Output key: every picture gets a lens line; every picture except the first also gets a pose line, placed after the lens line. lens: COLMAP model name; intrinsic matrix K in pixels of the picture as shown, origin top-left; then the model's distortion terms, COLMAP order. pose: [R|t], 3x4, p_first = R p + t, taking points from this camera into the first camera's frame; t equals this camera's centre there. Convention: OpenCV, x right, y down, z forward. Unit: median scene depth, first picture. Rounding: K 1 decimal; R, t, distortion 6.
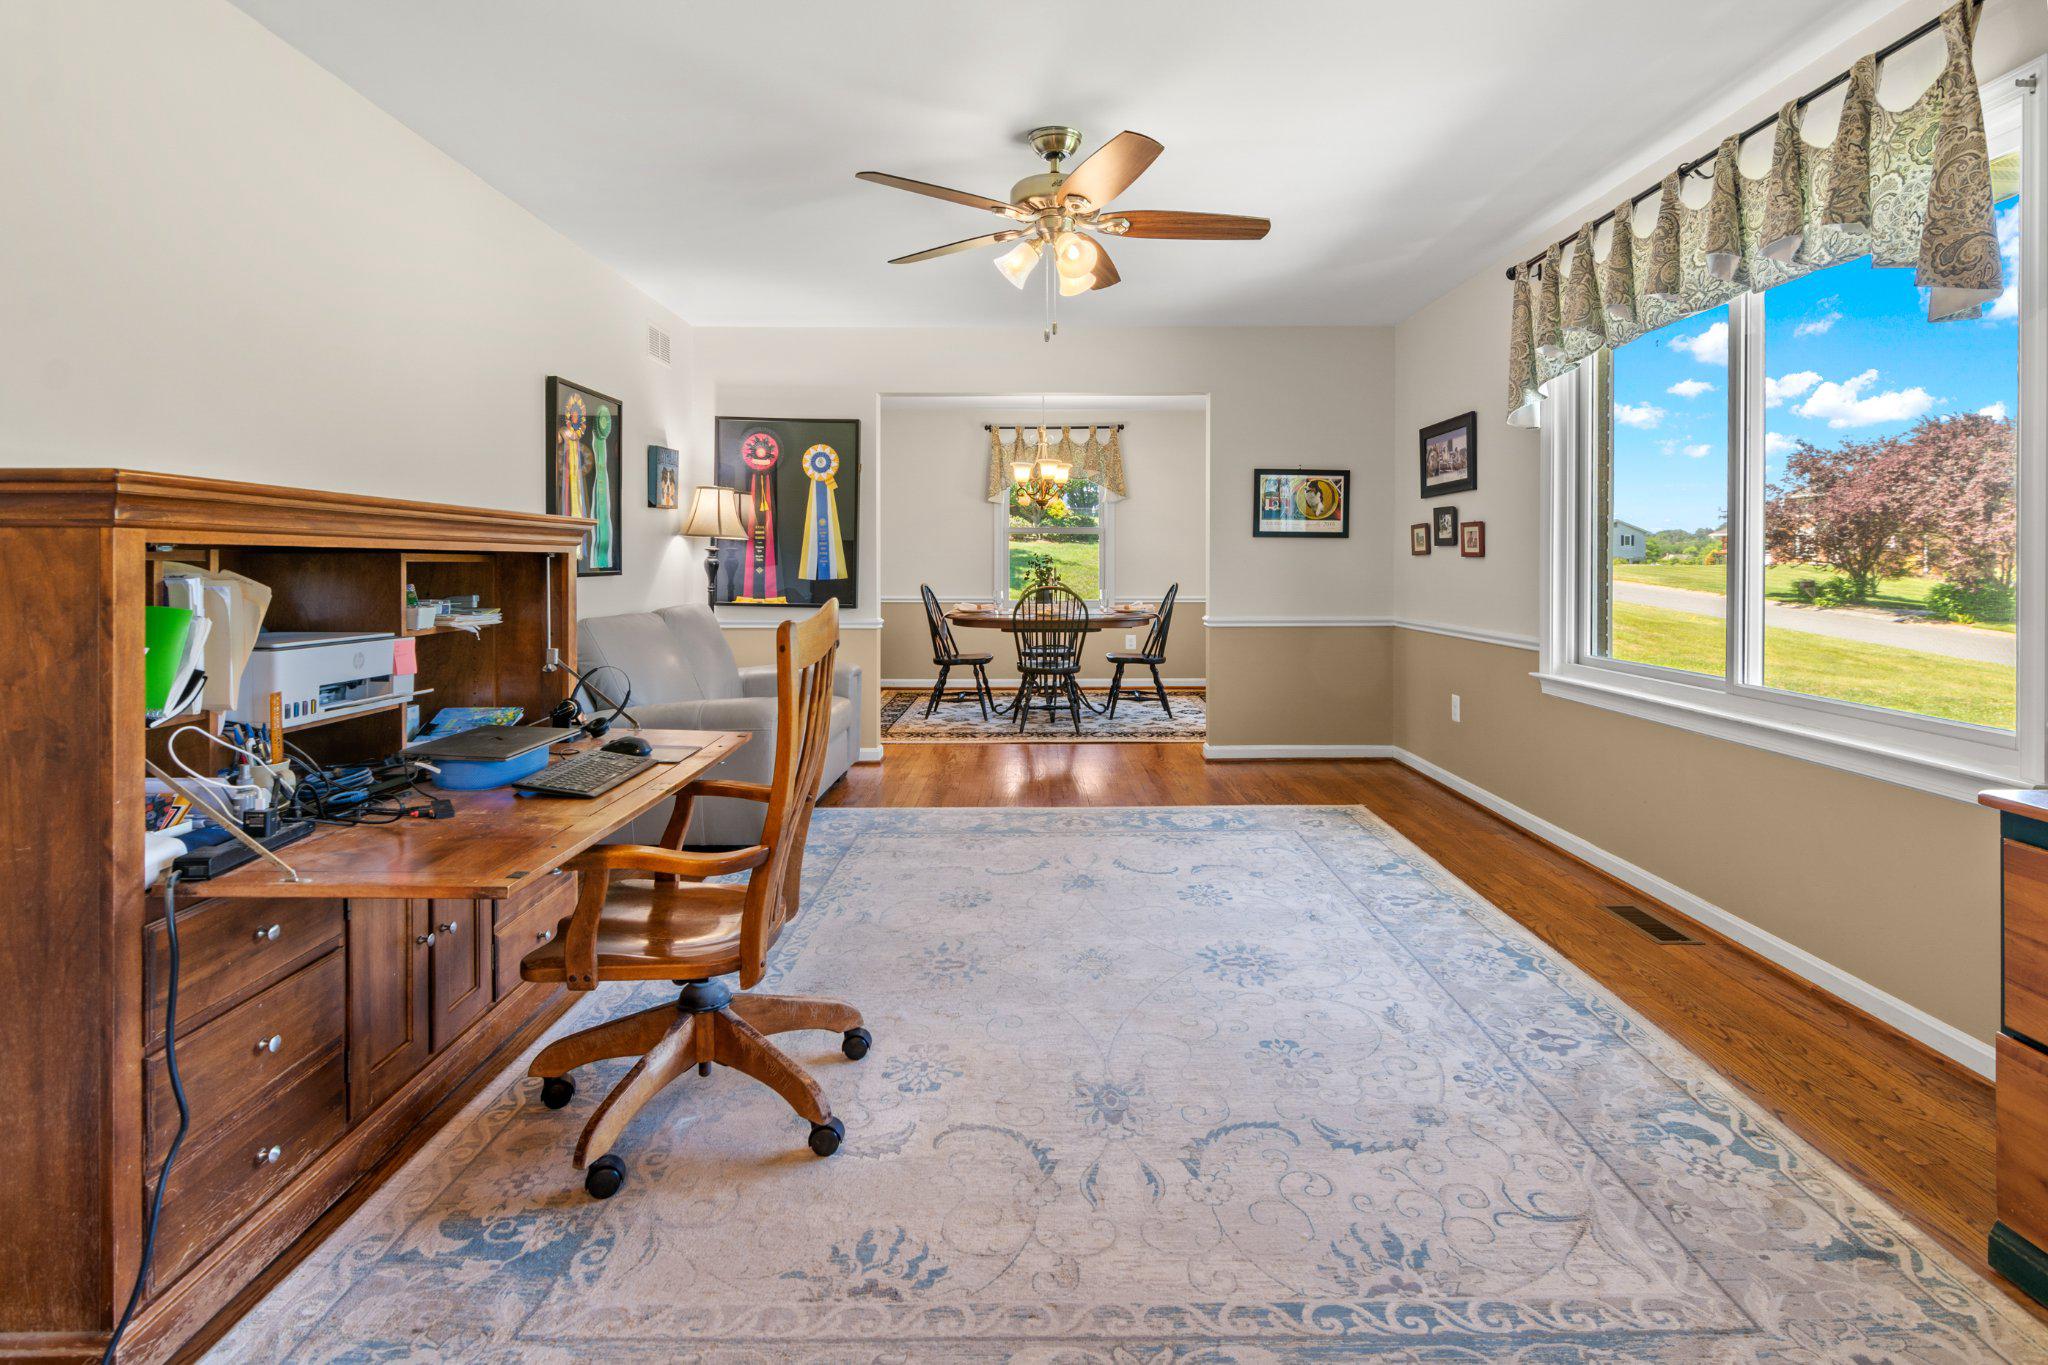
lens RADIAL K [[1014.1, 0, 1039.0], [0, 1014.1, 561.1], [0, 0, 1]] dist [0.004395, -0.004094]
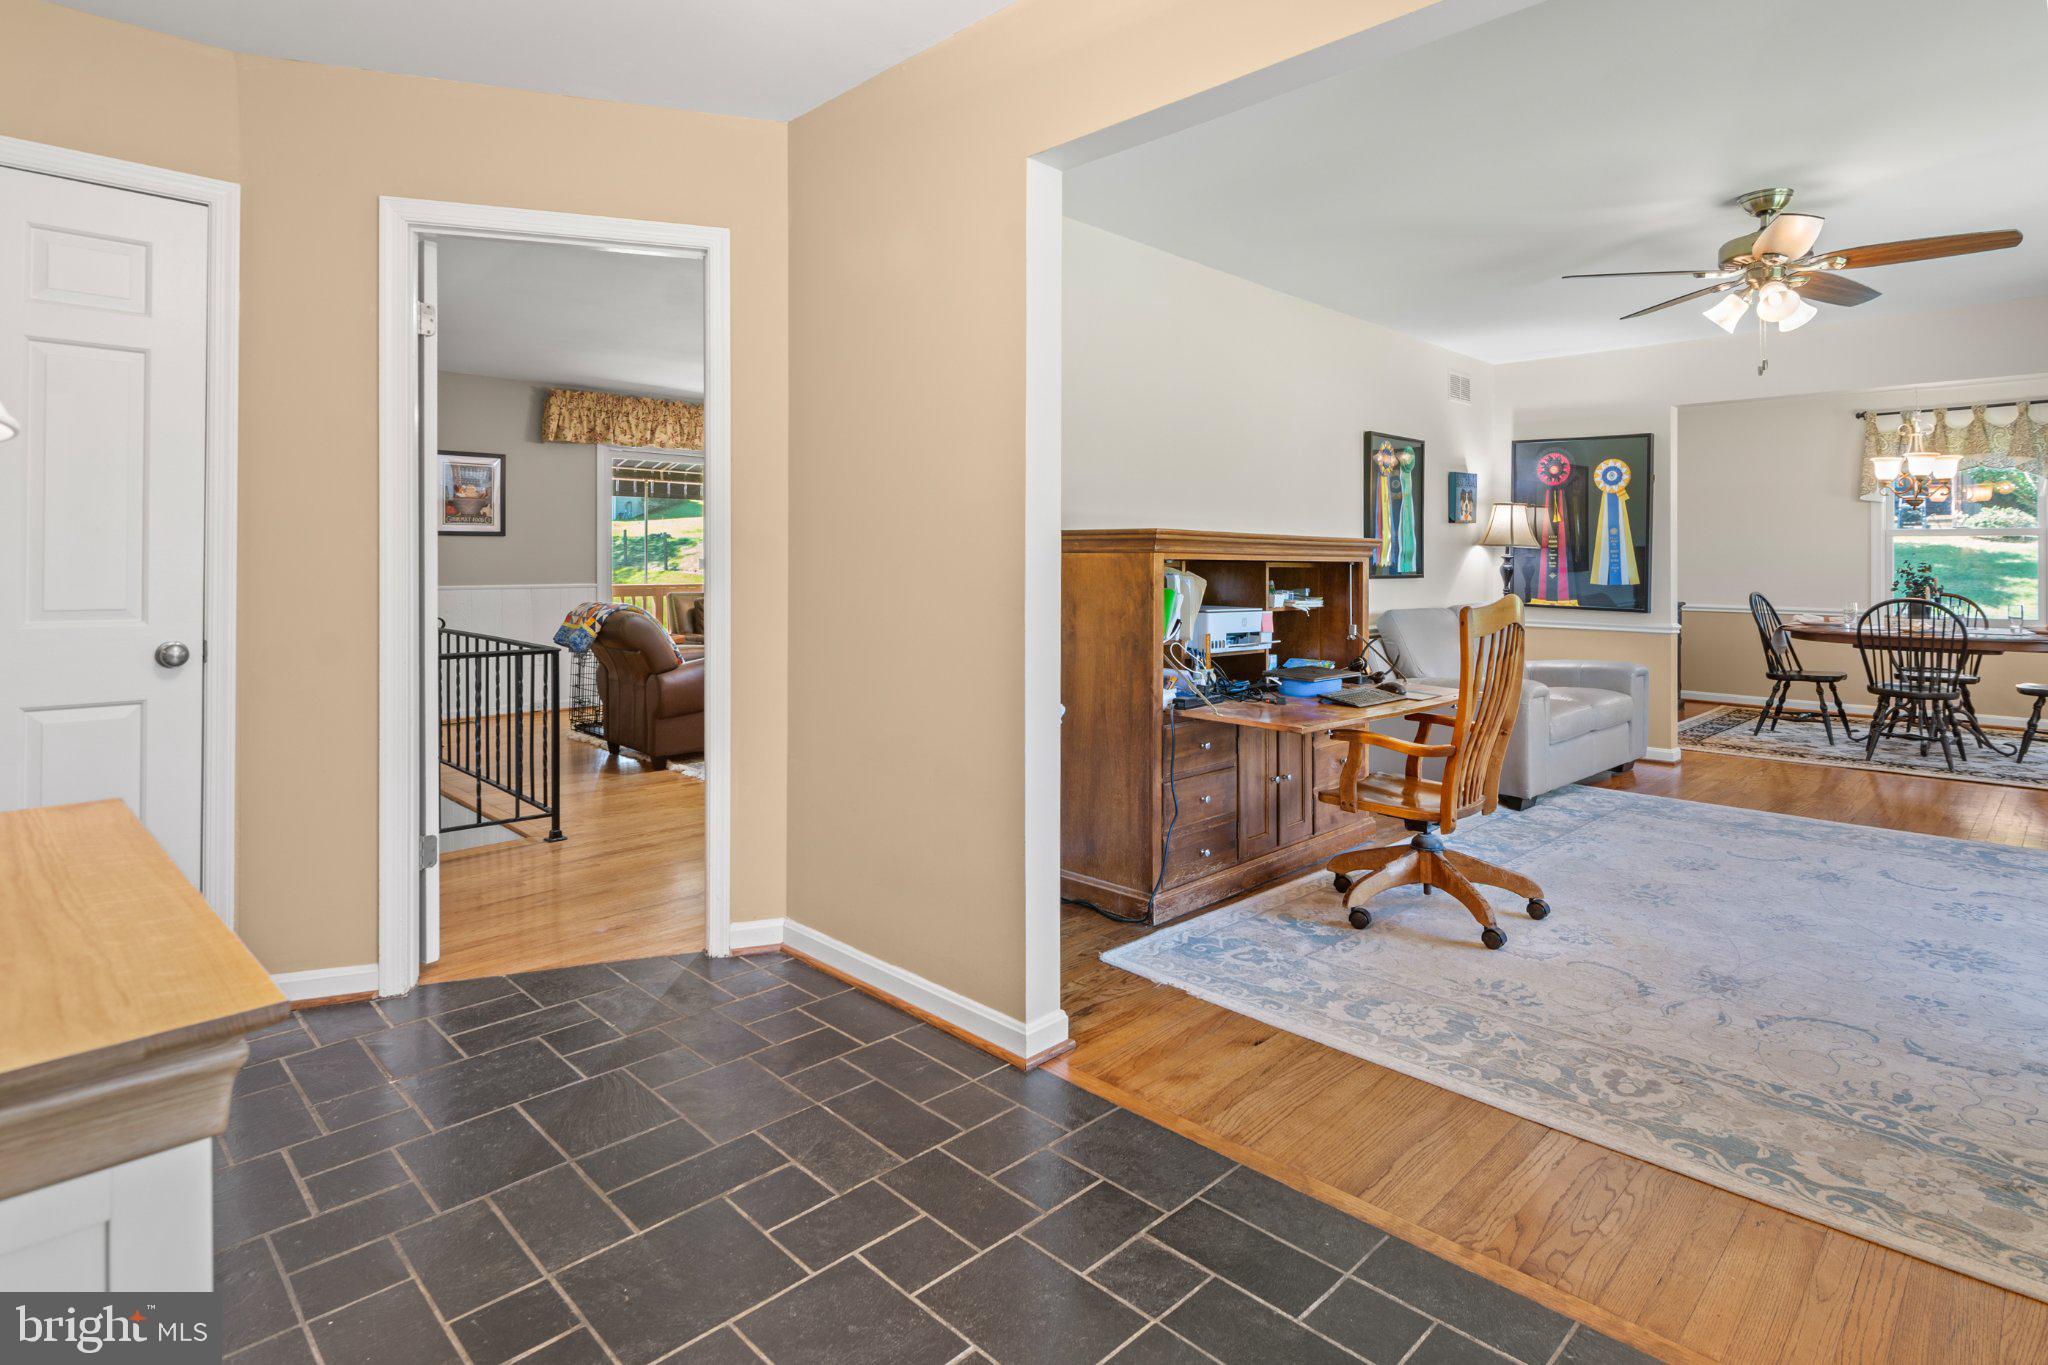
lens RADIAL K [[1062.1, 0, 1046.5], [0, 1062.1, 541.4], [0, 0, 1]] dist [-0.004918, -0.000715]
pose [[0.707996, -0.008218, -0.706169, 0.378710], [-0.007134, 0.999798, -0.018787, -0.006789], [0.706180, 0.018340, 0.707794, -0.536278]]
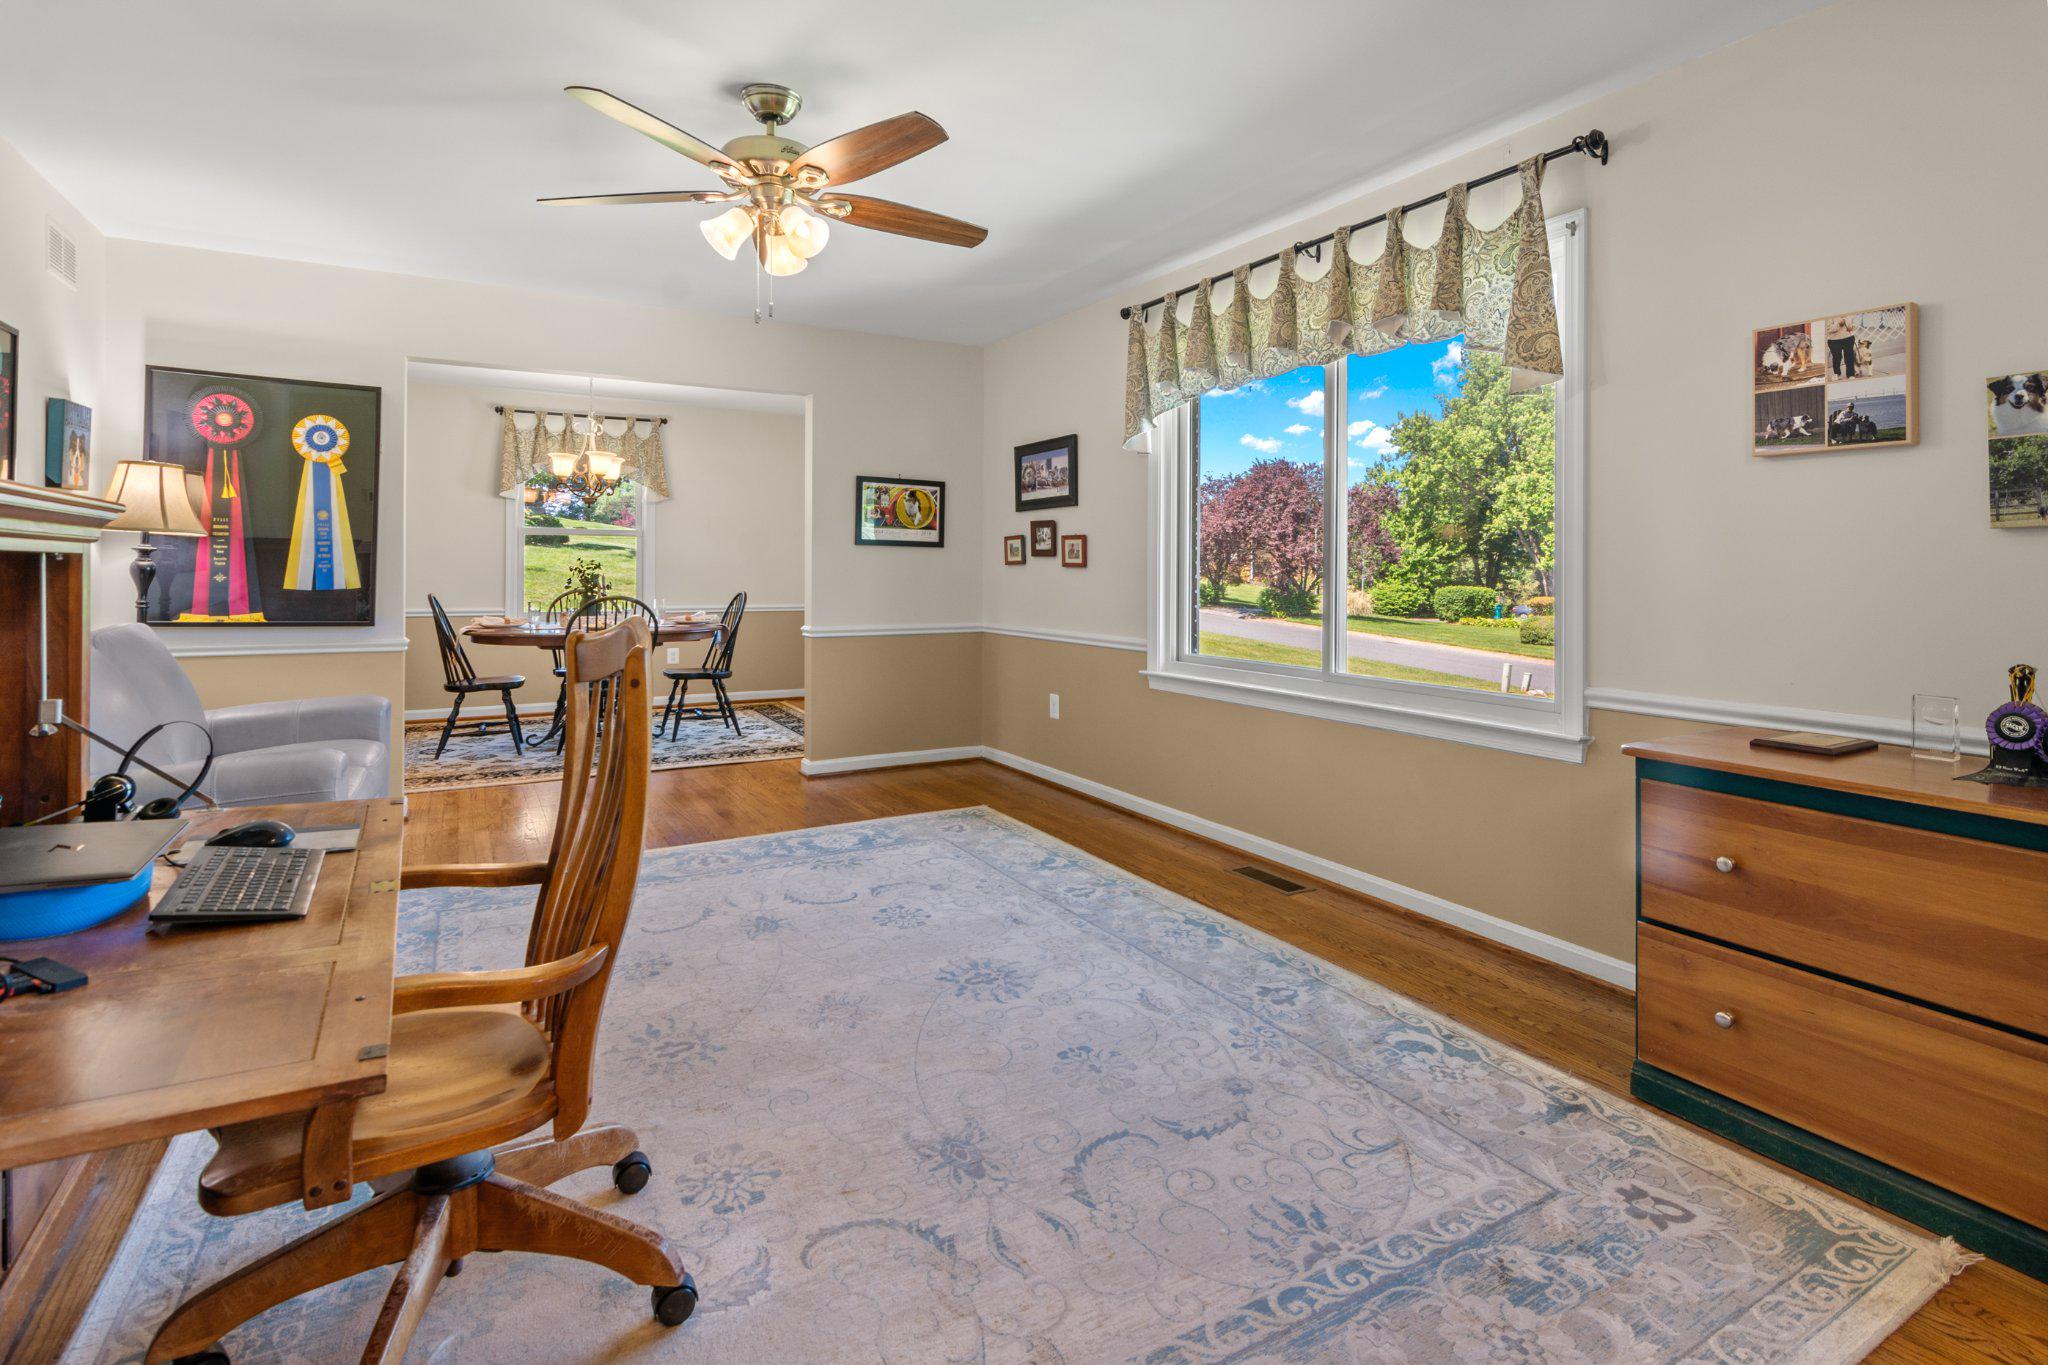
lens RADIAL K [[1014.1, 0, 1039.0], [0, 1014.1, 561.1], [0, 0, 1]] dist [0.004395, -0.004094]
pose [[0.870303, 0.009687, 0.492422, -0.294421], [-0.006311, 0.999944, -0.008517, -0.001661], [-0.492477, 0.004304, 0.870315, 0.141161]]
